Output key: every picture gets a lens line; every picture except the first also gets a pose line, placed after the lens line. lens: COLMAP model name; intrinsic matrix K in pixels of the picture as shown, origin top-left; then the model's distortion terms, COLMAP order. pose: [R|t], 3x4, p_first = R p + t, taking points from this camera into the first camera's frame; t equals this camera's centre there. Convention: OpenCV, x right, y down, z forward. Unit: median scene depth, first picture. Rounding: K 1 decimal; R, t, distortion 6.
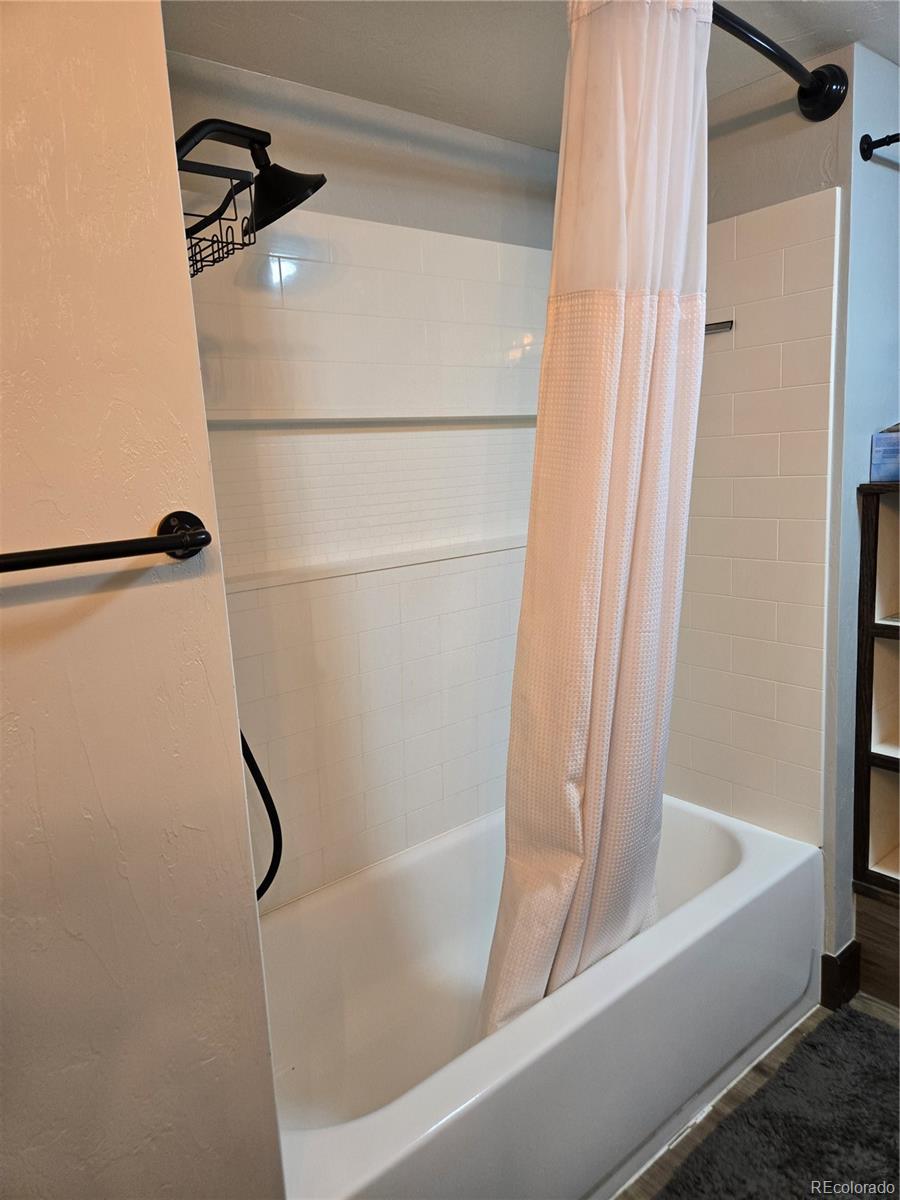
lens RADIAL K [[802.4, 0, 450.0], [0, 802.4, 600.0], [0, 0, 1]] dist [0.066482, -0.049993]
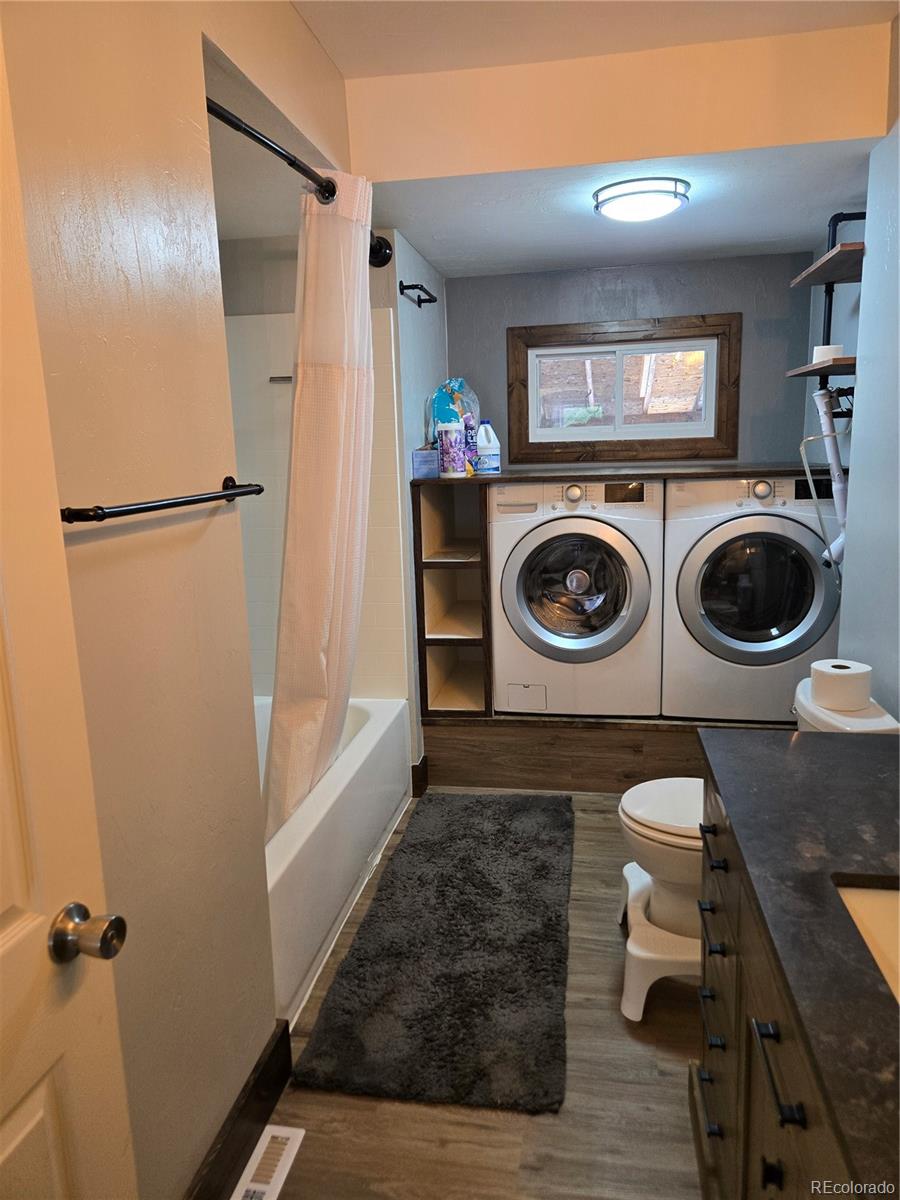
lens RADIAL K [[802.4, 0, 450.0], [0, 802.4, 600.0], [0, 0, 1]] dist [0.066482, -0.049993]
pose [[0.767879, -0.084882, 0.634947, -0.573742], [0.096478, 0.995201, 0.016365, 0.096724], [-0.633288, 0.048692, 0.772383, -0.376466]]
